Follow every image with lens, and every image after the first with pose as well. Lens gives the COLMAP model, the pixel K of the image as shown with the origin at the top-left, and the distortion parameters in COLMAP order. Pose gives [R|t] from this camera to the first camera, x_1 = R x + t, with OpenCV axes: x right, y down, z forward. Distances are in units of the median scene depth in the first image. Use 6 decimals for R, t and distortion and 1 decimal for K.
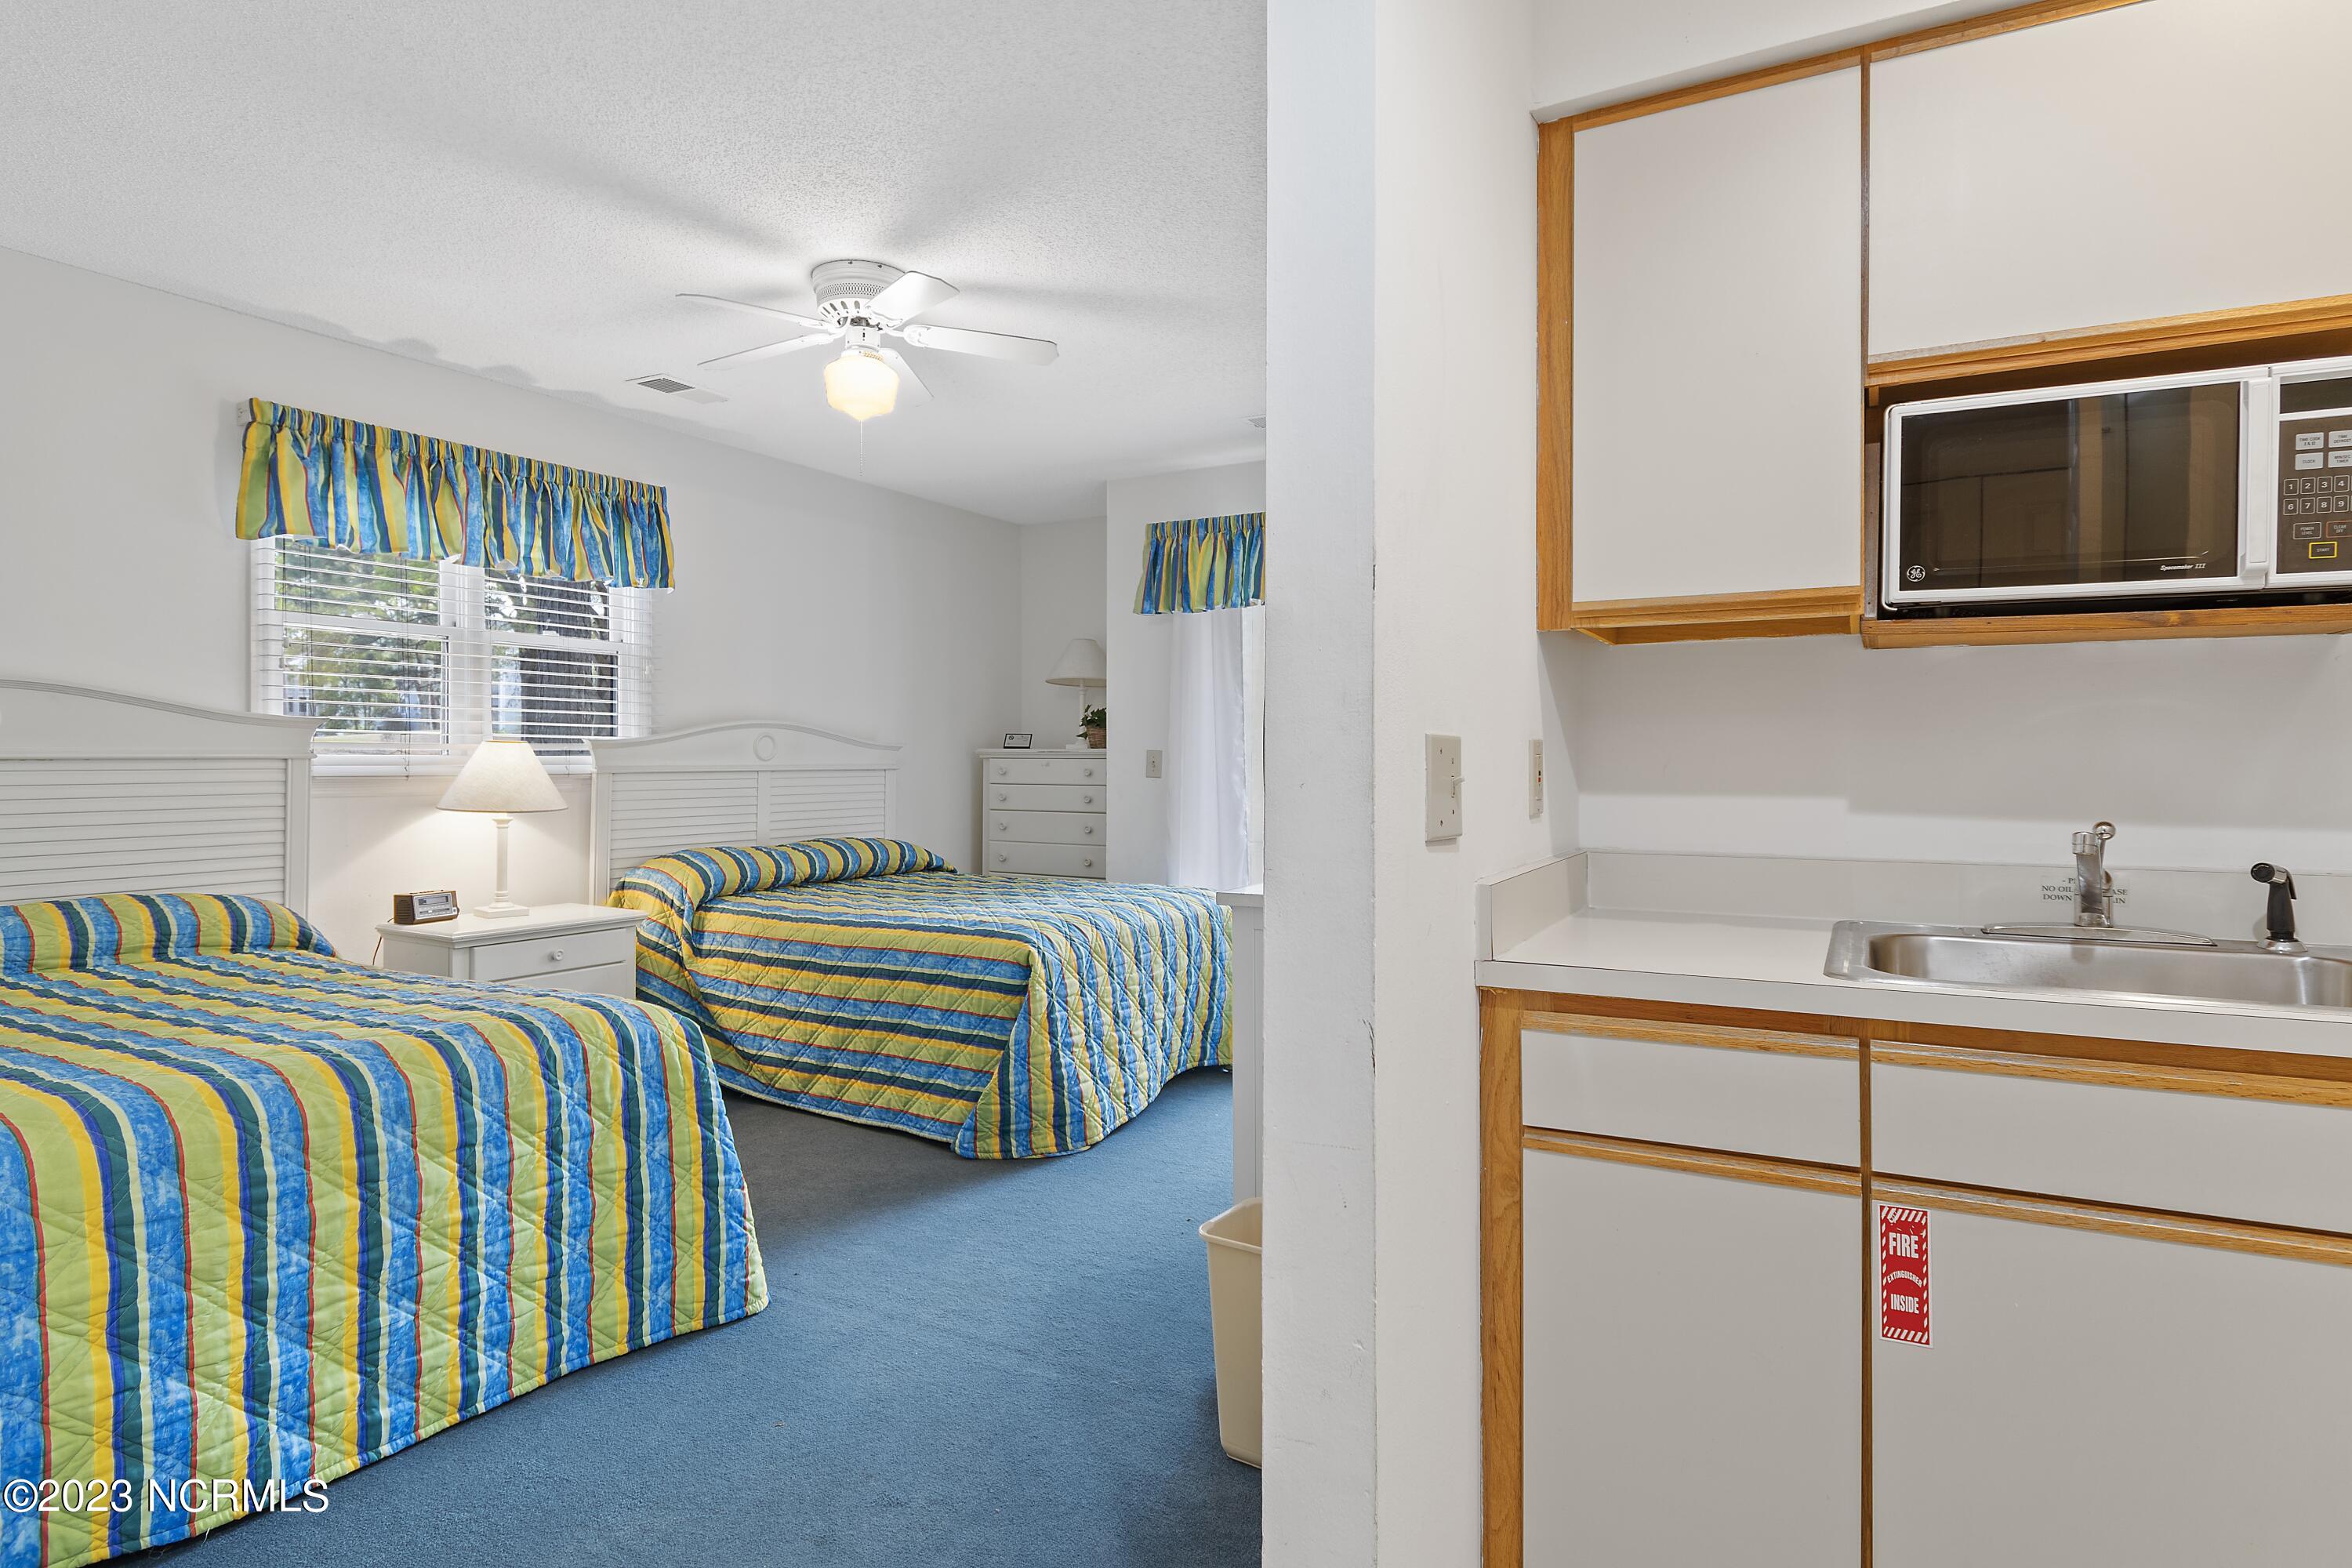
lens RADIAL K [[1266.2, 0, 1181.5], [0, 1266.2, 763.8], [0, 0, 1]] dist [0.003742, -0.006344]
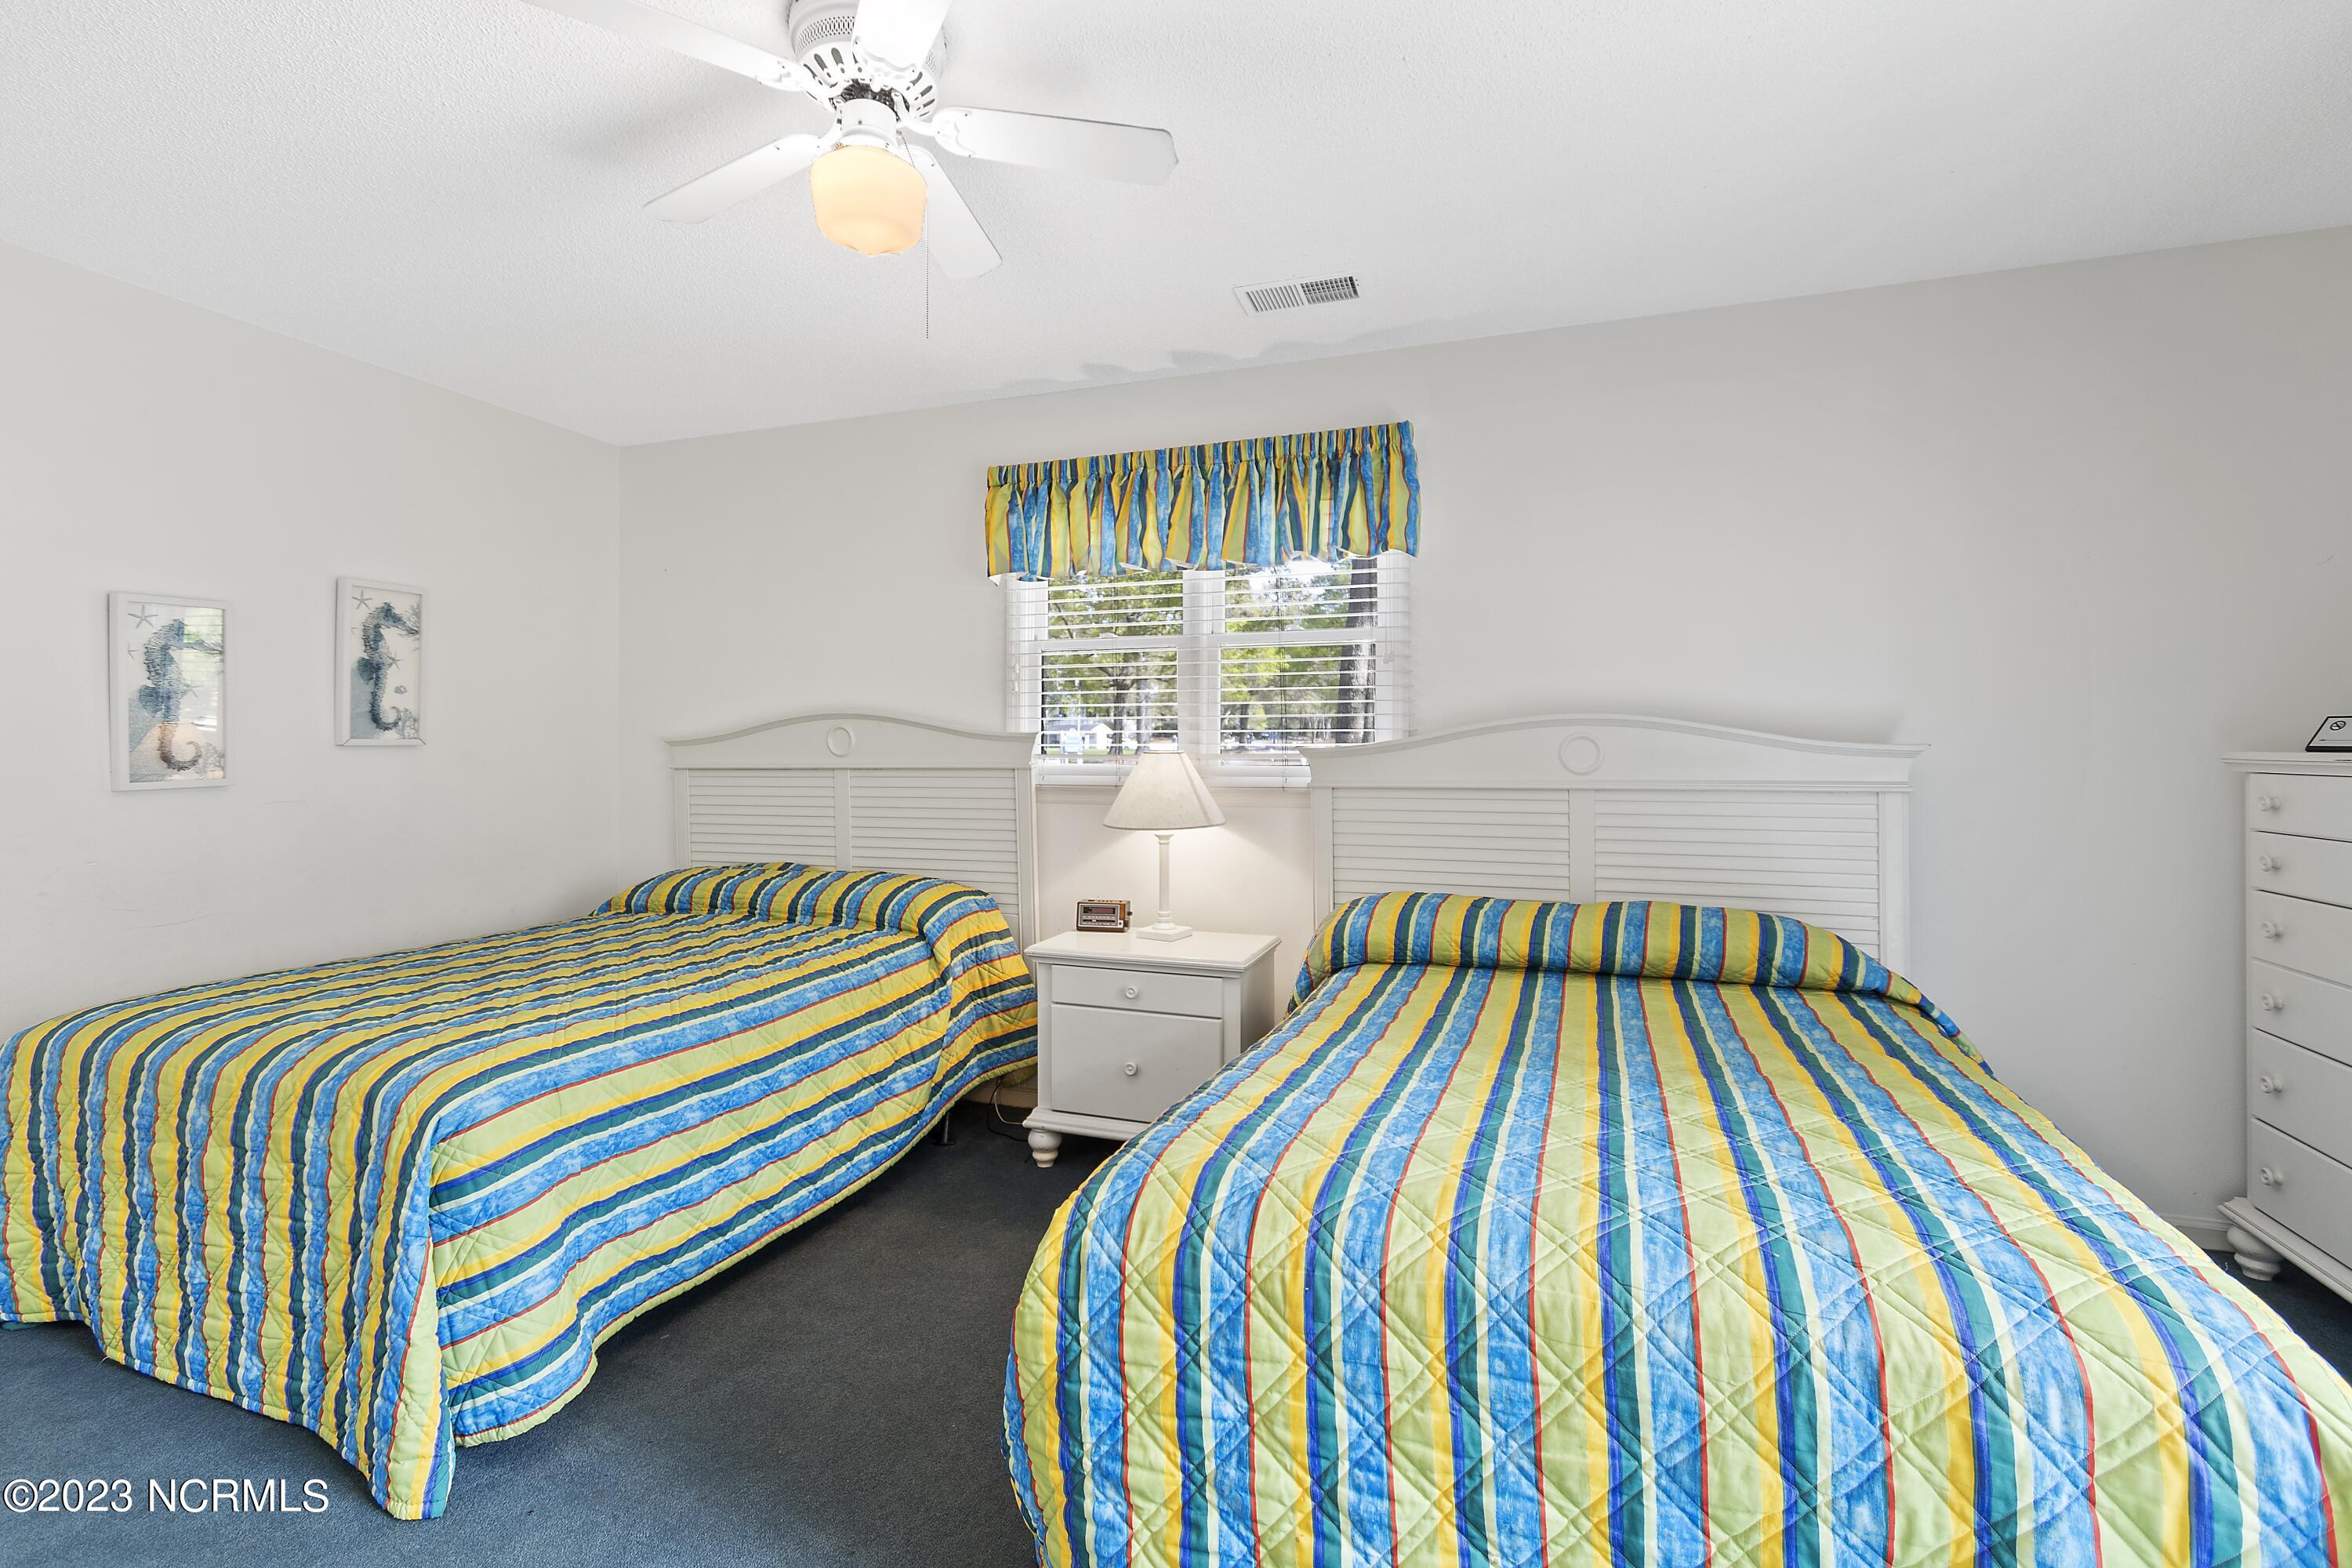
lens RADIAL K [[1067.3, 0, 1175.5], [0, 1067.3, 729.8], [0, 0, 1]] dist [0.000589, -0.000051]
pose [[0.162256, -0.019157, -0.986563, 0.265663], [-0.000793, 0.999809, -0.019544, -0.020118], [0.986748, 0.003954, 0.162210, 0.945153]]
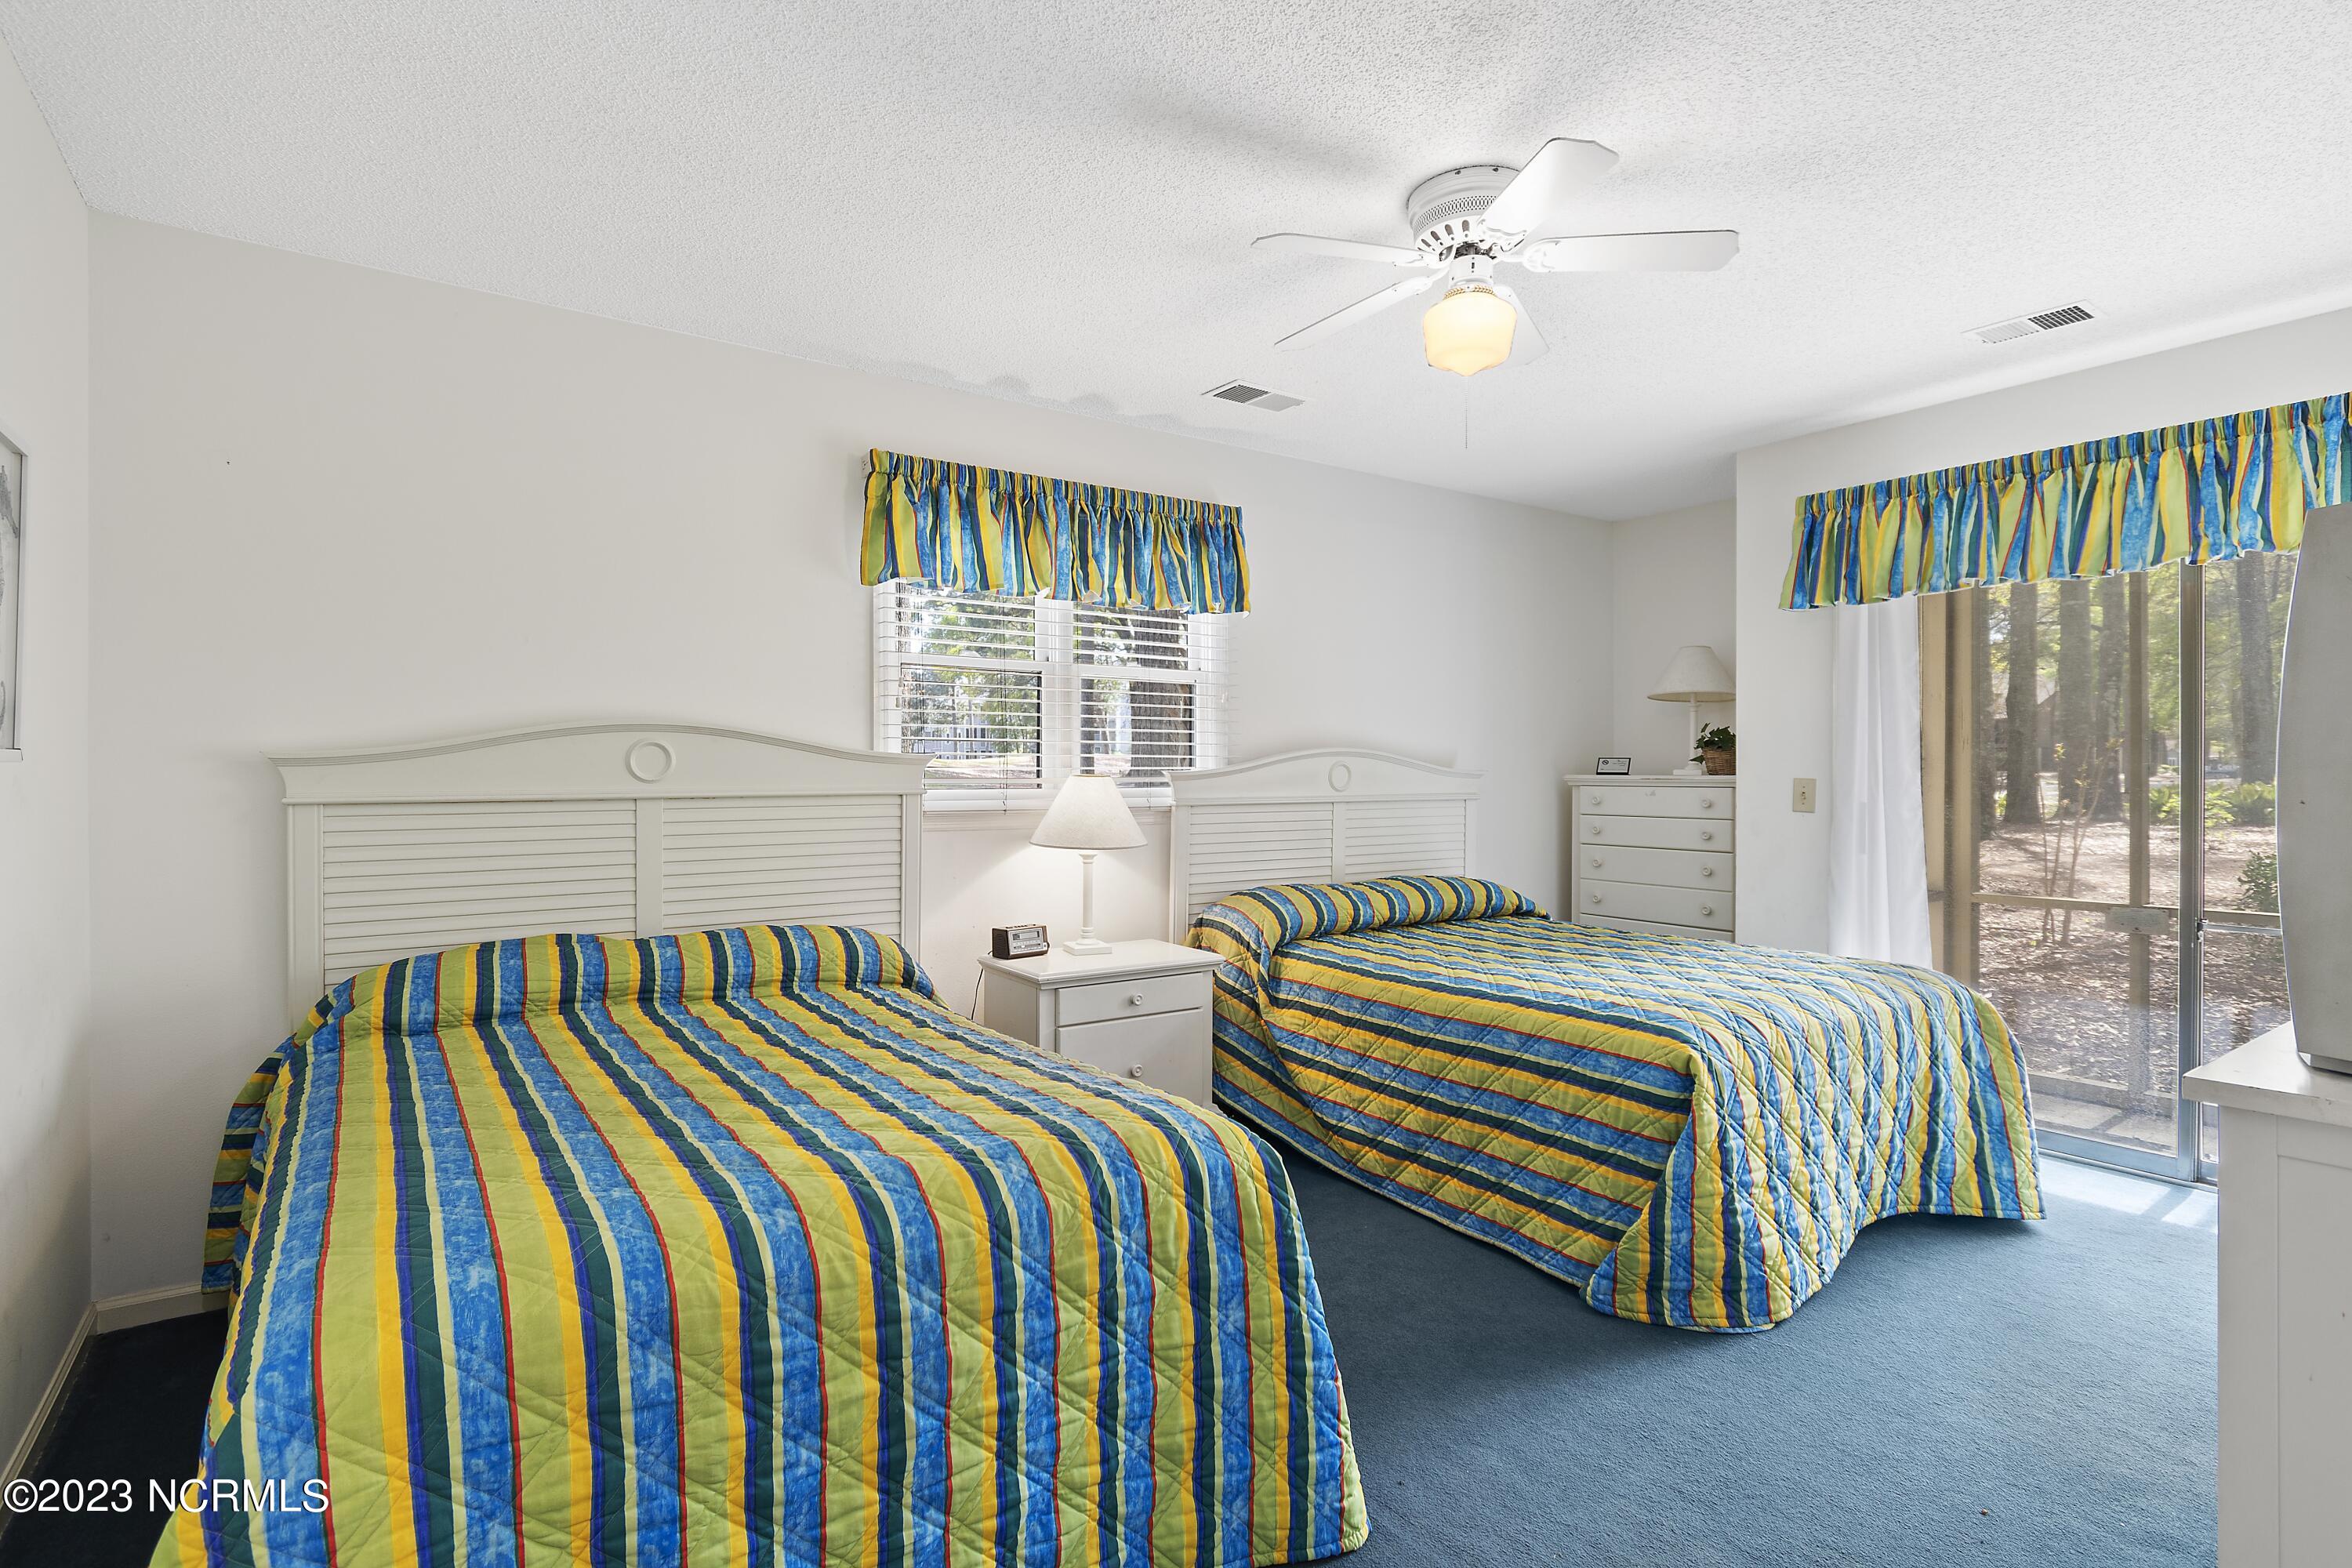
lens RADIAL K [[1162.1, 0, 1167.2], [0, 1162.1, 765.9], [0, 0, 1]] dist [0.002636, -0.001007]
pose [[0.899723, -0.005904, -0.436422, -0.093308], [0.001334, 0.999941, -0.010778, -0.016446], [0.436459, 0.009115, 0.899678, 0.232045]]
